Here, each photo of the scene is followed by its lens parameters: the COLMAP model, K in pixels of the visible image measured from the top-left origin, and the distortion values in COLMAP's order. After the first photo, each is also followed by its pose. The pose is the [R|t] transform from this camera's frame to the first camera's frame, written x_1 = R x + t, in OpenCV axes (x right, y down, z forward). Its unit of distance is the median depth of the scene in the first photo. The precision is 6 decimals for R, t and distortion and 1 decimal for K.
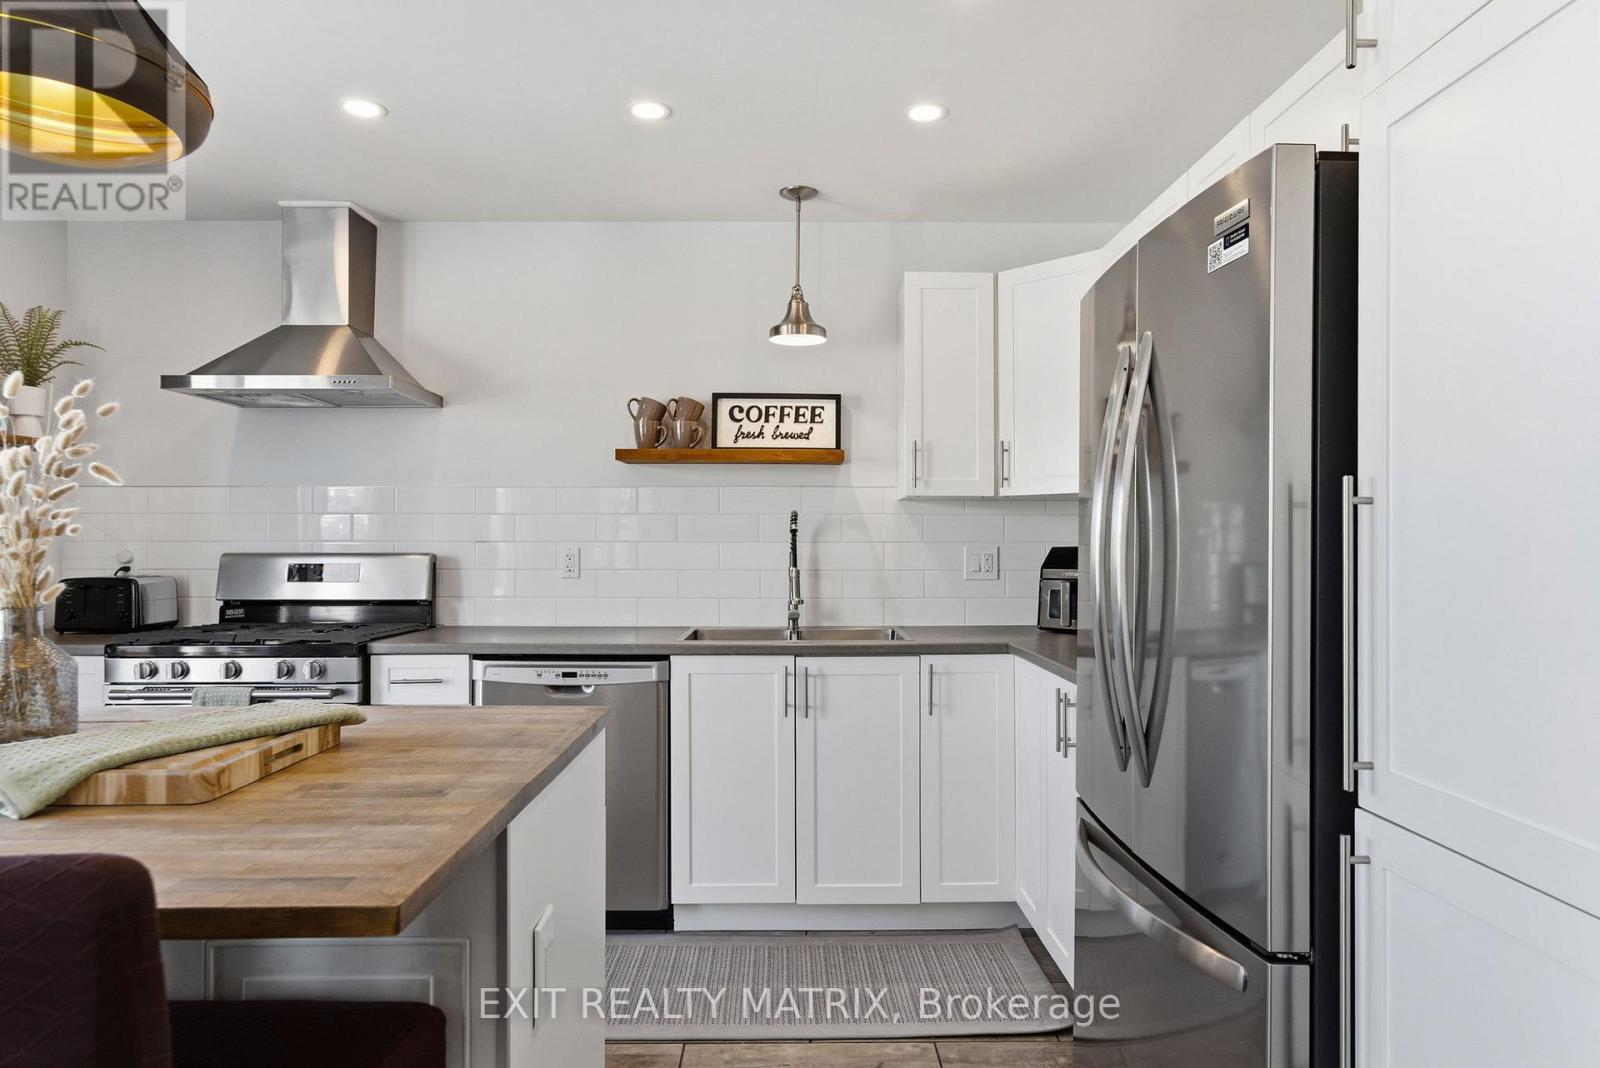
lens RADIAL K [[970.9, 0, 811.6], [0, 970.9, 536.4], [0, 0, 1]] dist [-0.030918, -0.001319]
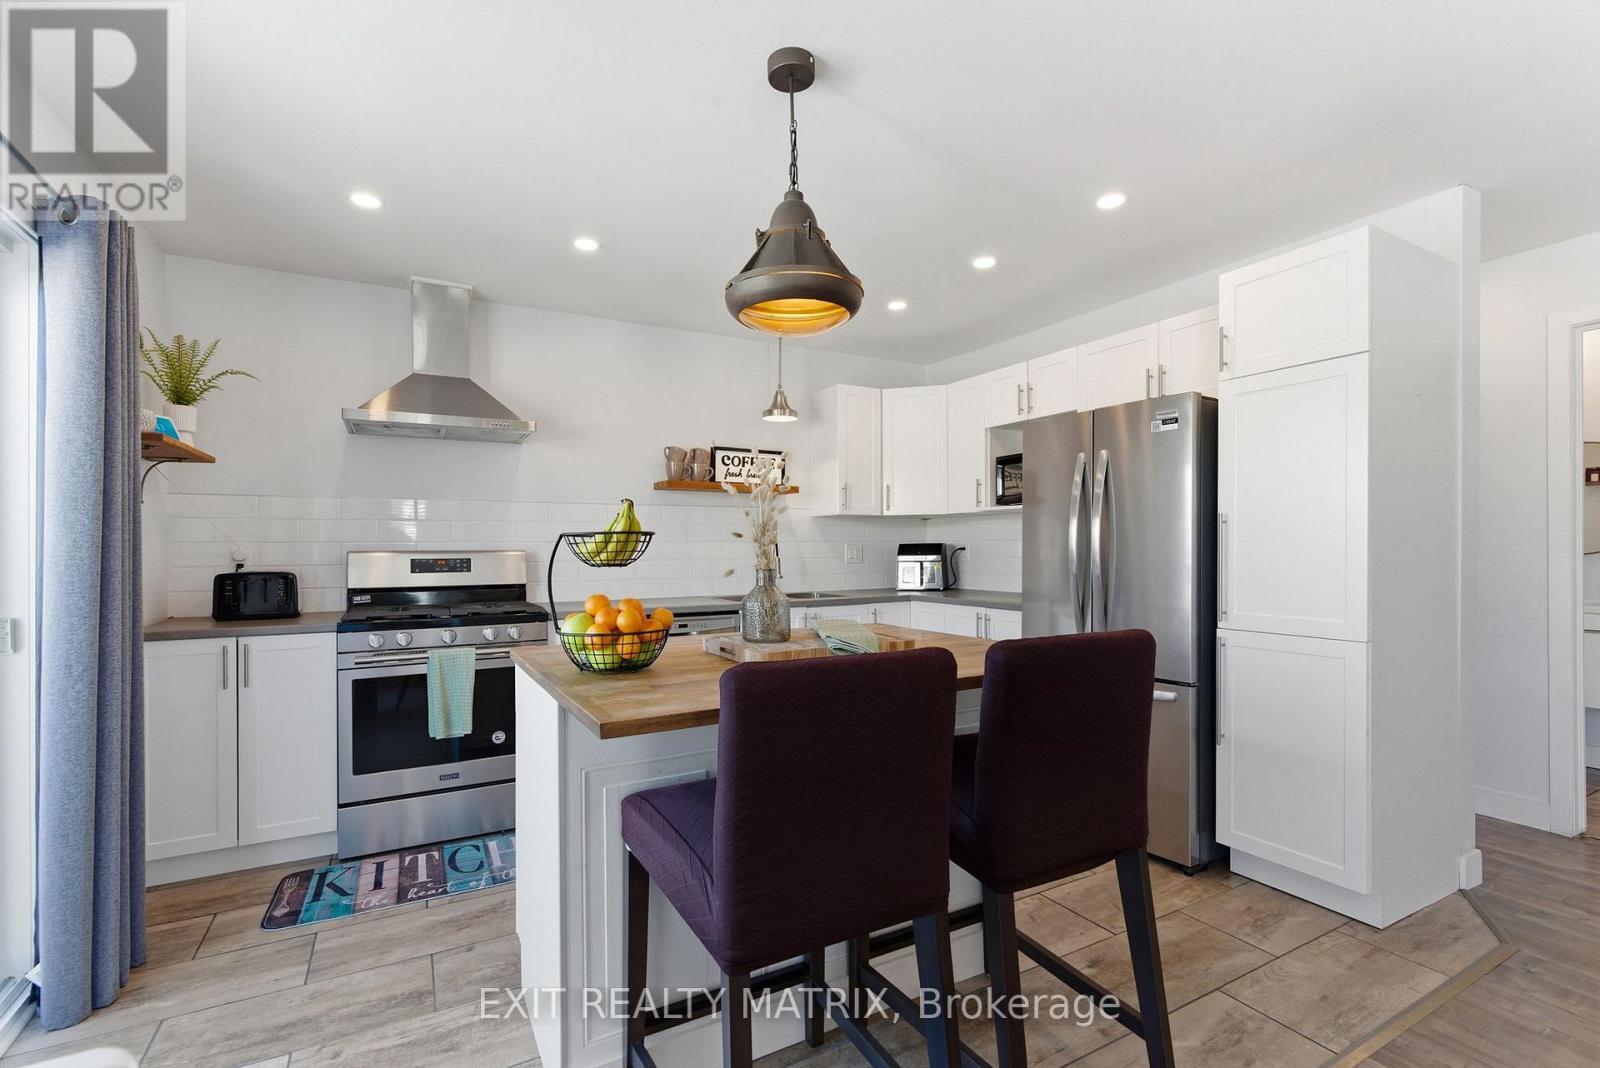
lens RADIAL K [[726.6, 0, 799.3], [0, 726.6, 538.9], [0, 0, 1]] dist [-0.001564, 0.000567]
pose [[0.884403, -0.000305, 0.466723, -0.527950], [0.005635, 0.999934, -0.010024, 0.013678], [-0.466689, 0.011495, 0.884347, -0.099401]]
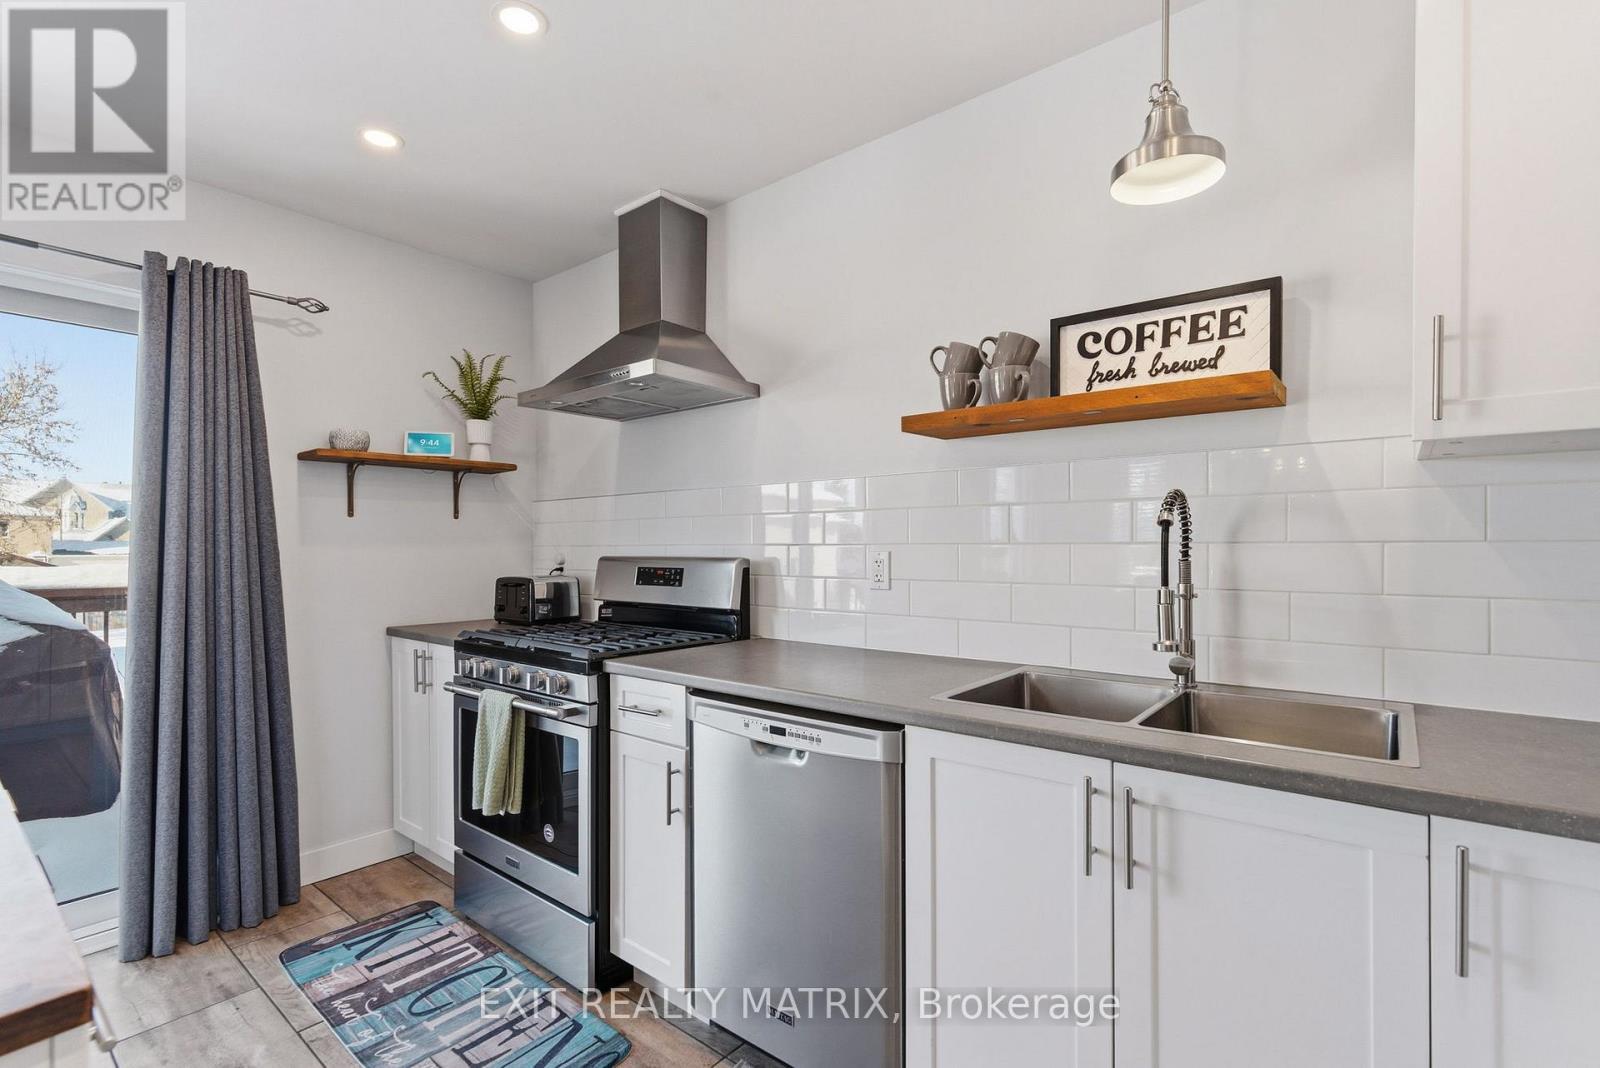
lens RADIAL K [[726.6, 0, 807.9], [0, 726.6, 557.0], [0, 0, 1]] dist [-0.001564, 0.000567]
pose [[0.768559, 0.005145, -0.639758, 0.089824], [0.006142, 0.999862, 0.015420, 0.006252], [0.639749, -0.015781, 0.768422, 0.509062]]
